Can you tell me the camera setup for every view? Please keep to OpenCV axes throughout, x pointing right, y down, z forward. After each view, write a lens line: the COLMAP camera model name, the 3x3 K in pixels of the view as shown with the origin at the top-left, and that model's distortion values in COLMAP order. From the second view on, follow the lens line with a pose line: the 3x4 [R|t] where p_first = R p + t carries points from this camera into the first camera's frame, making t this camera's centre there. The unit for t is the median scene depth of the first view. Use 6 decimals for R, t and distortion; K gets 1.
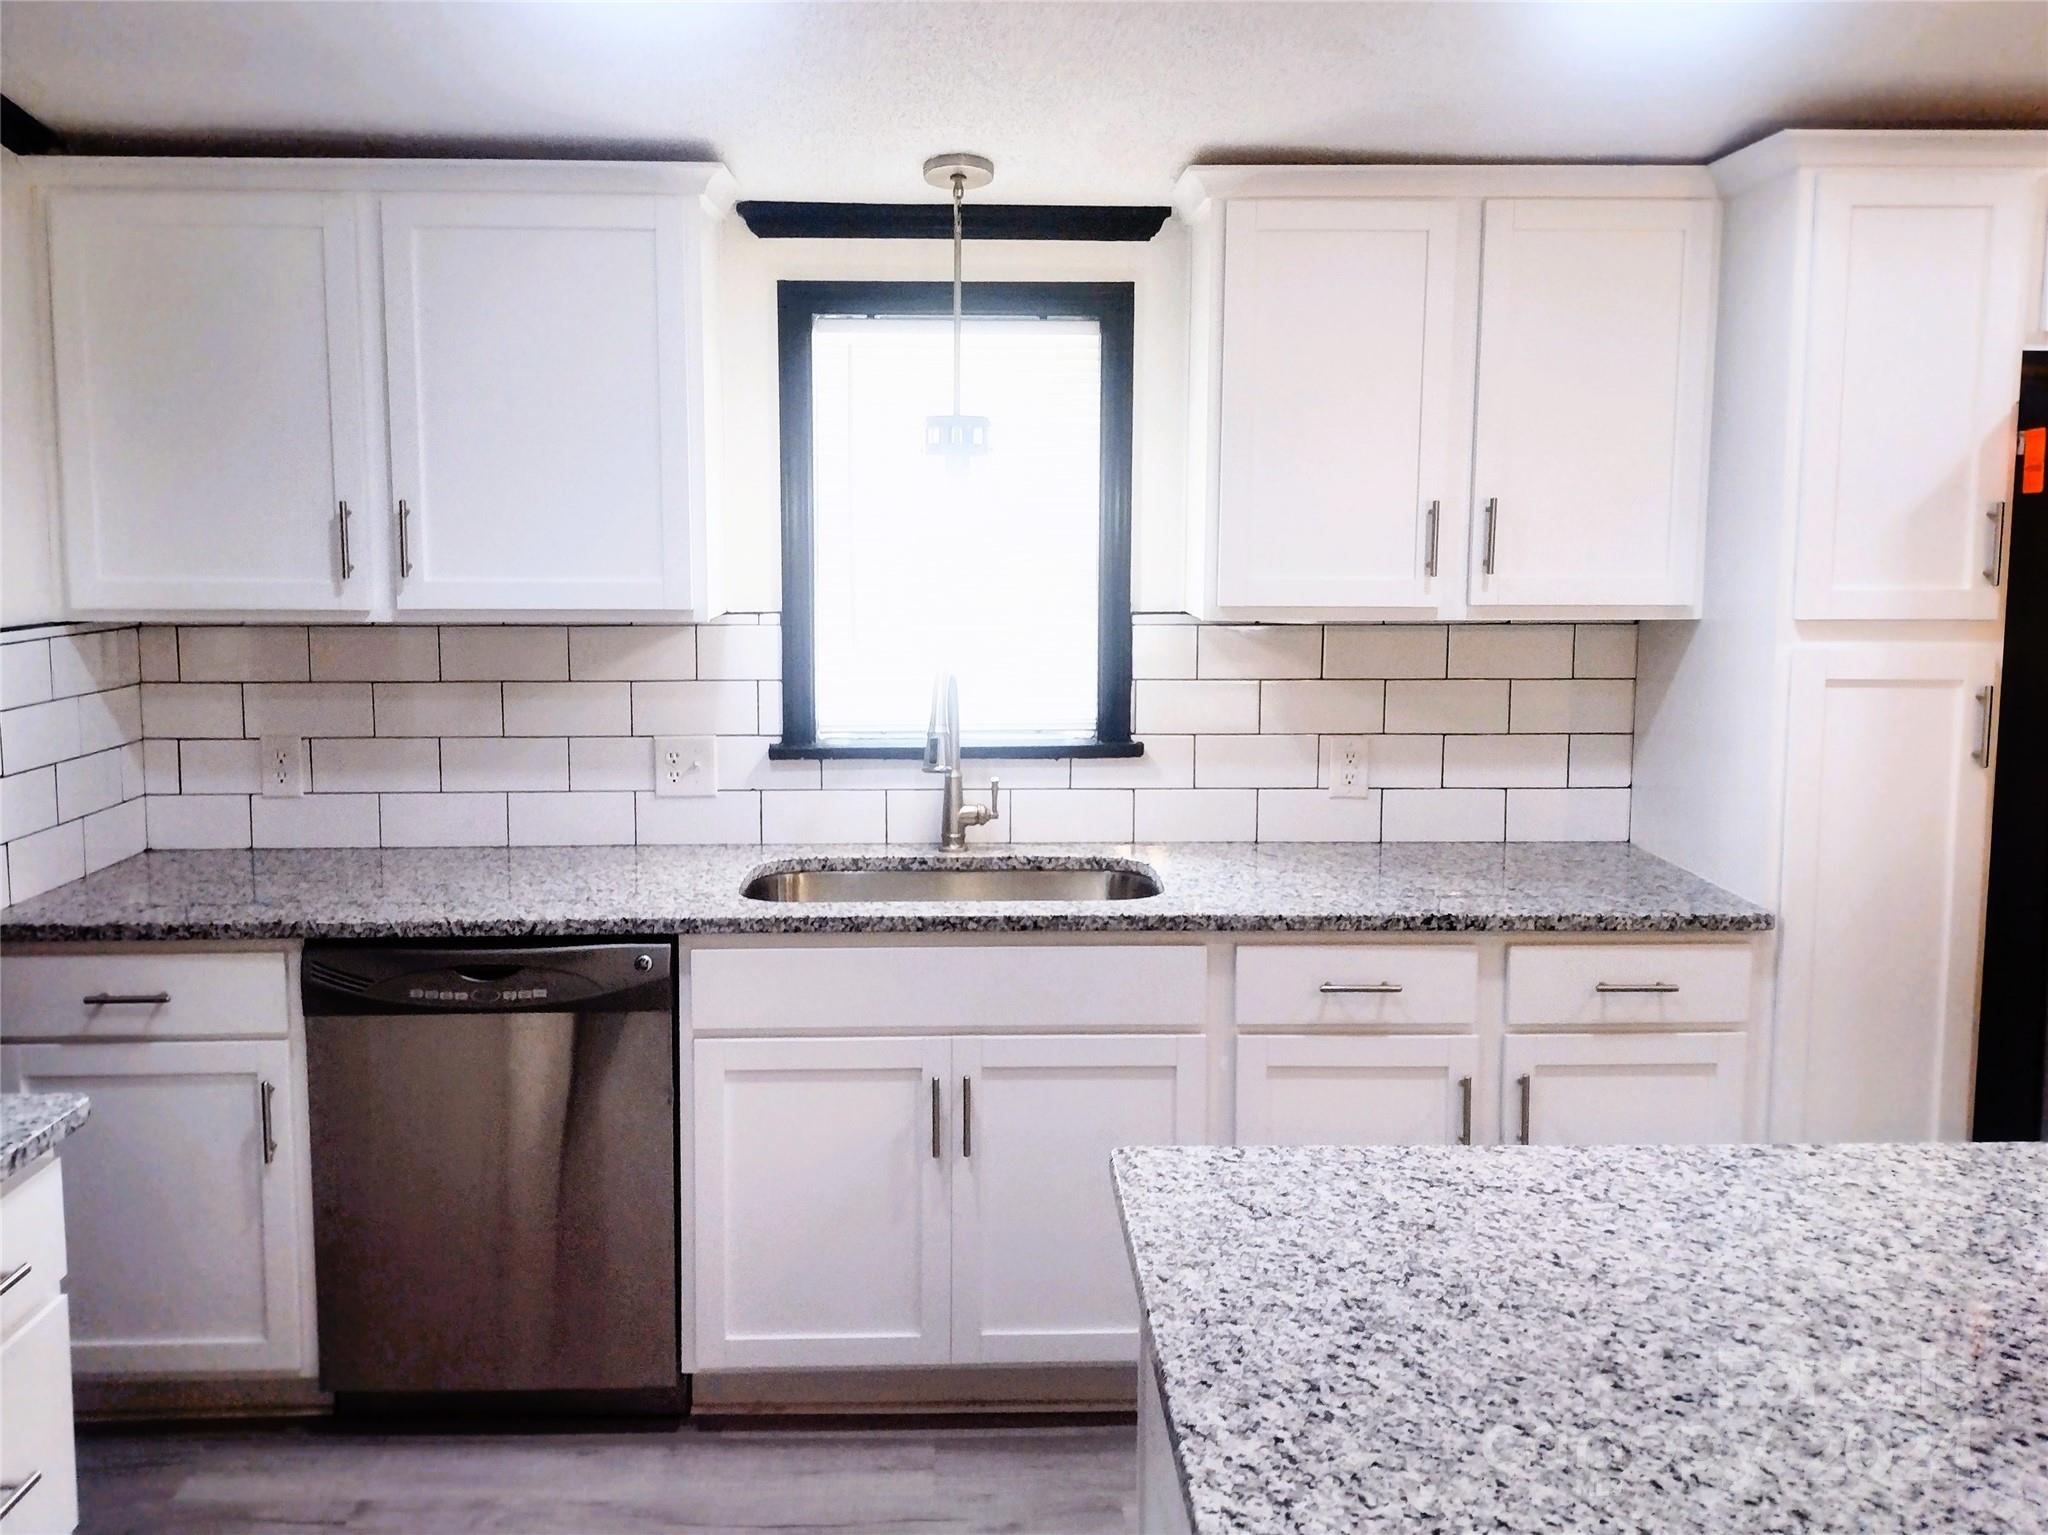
lens RADIAL K [[1850.2, 0, 1024.9], [0, 1850.2, 760.7], [0, 0, 1]] dist [-0.011944, 0.018877]
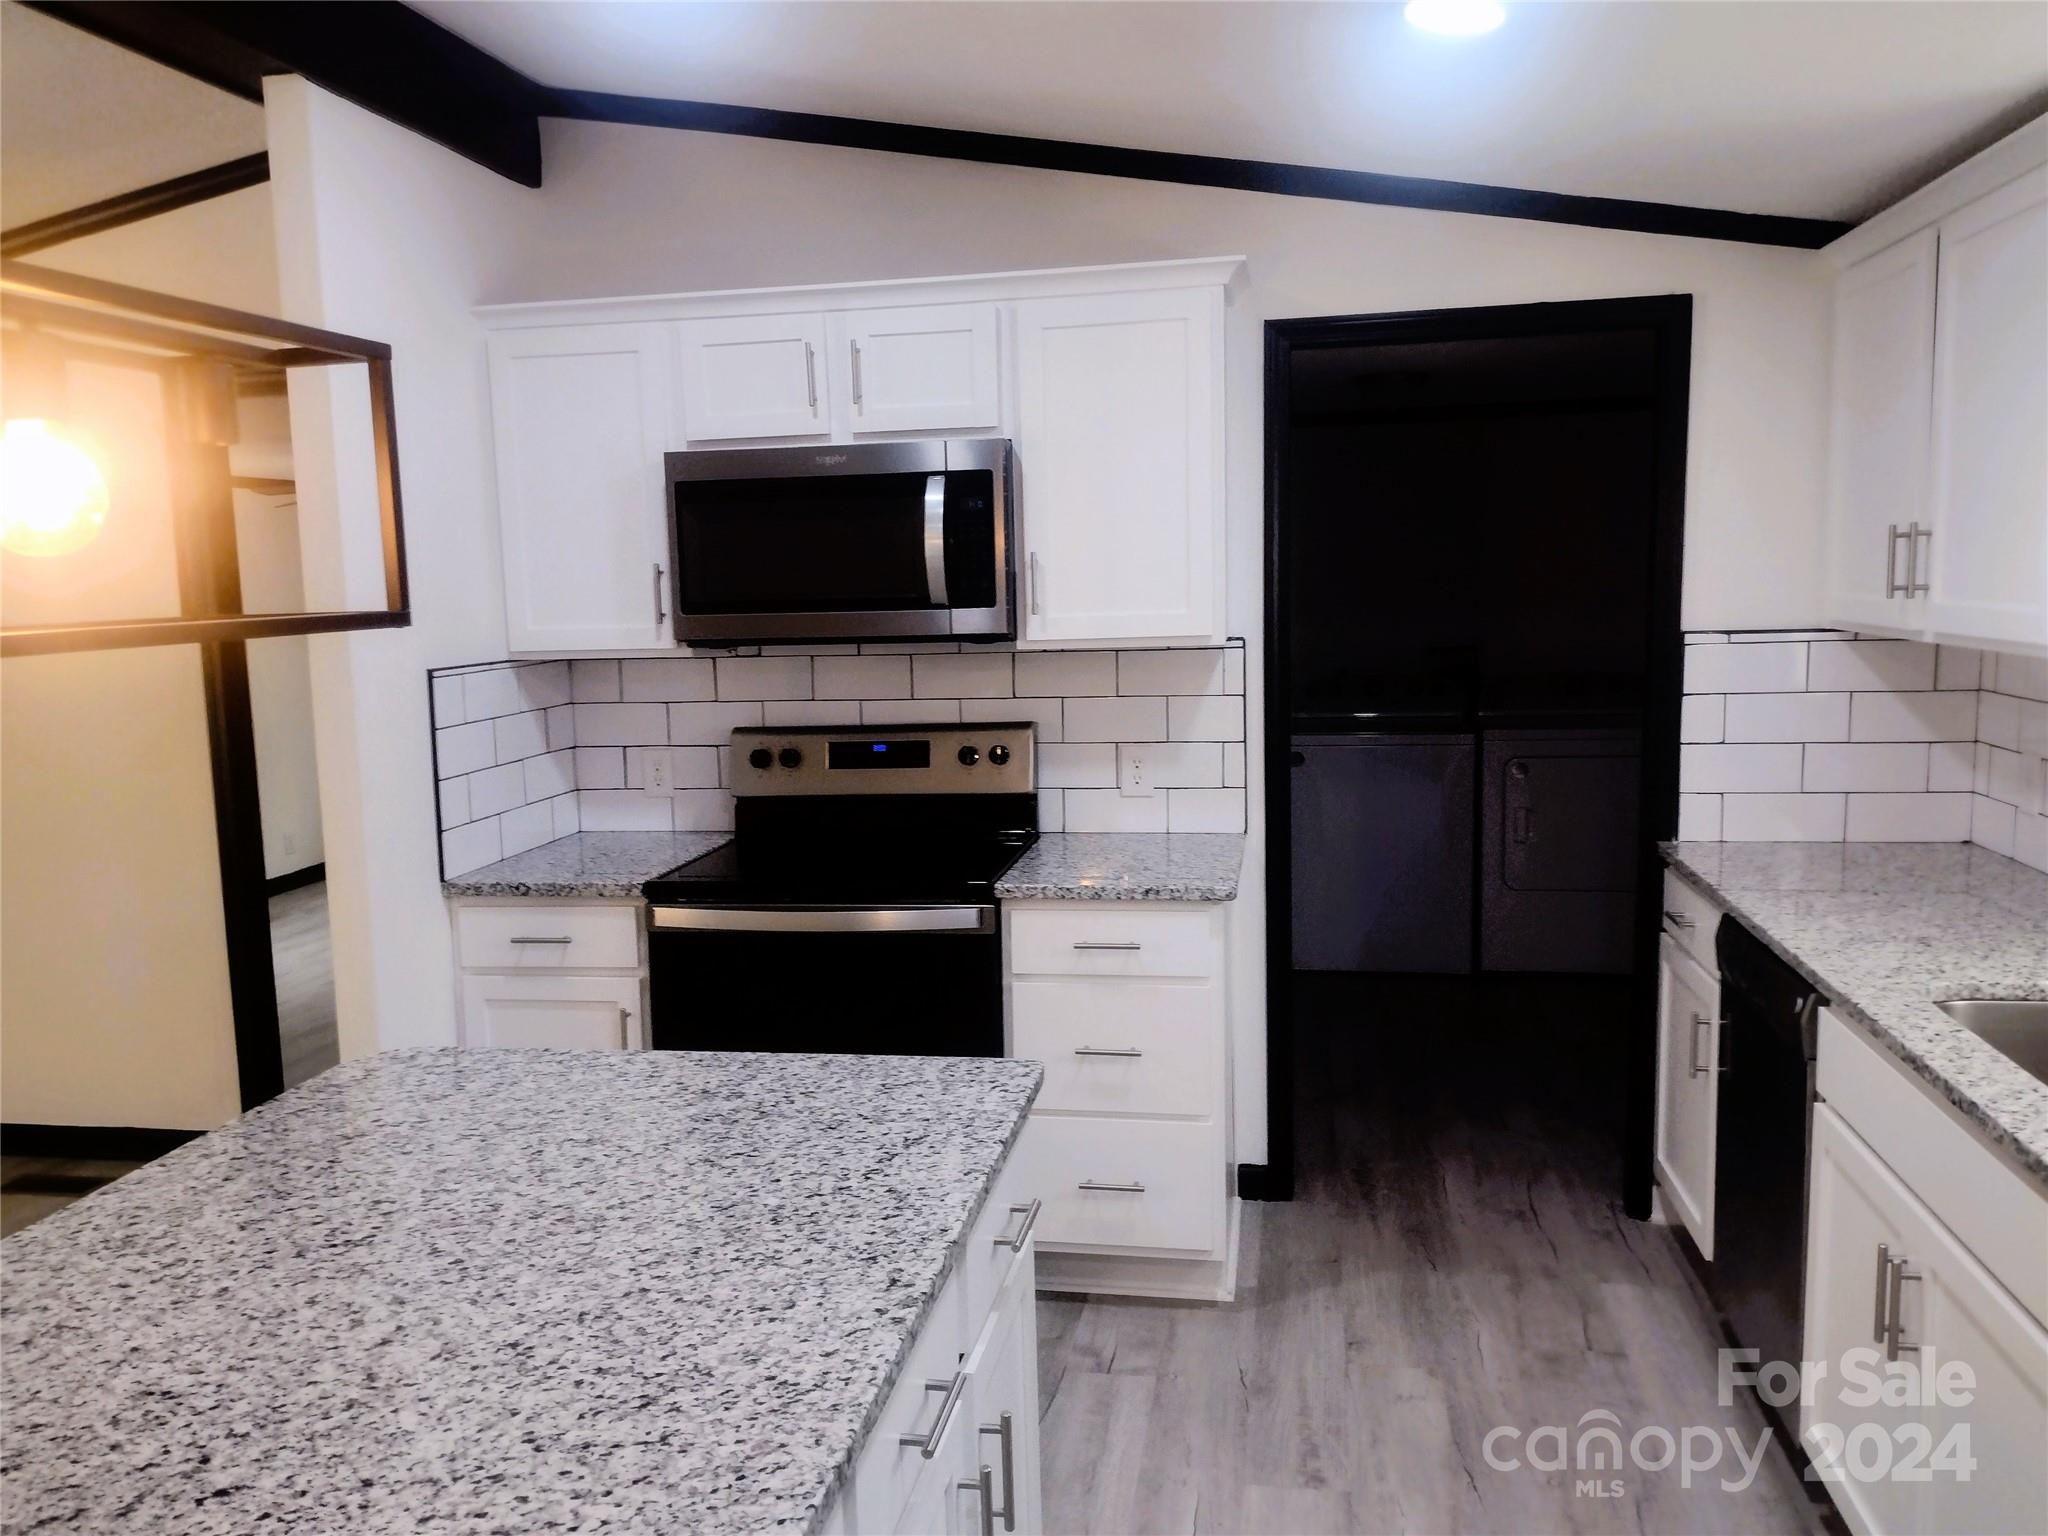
lens RADIAL K [[1569.0, 0, 1025.2], [0, 1569.0, 769.6], [0, 0, 1]] dist [0.004040, -0.003103]
pose [[-0.219389, 0.124825, -0.967619, 1.283065], [-0.109649, 0.982344, 0.151585, -0.187520], [0.969456, 0.139354, -0.201829, 1.376115]]
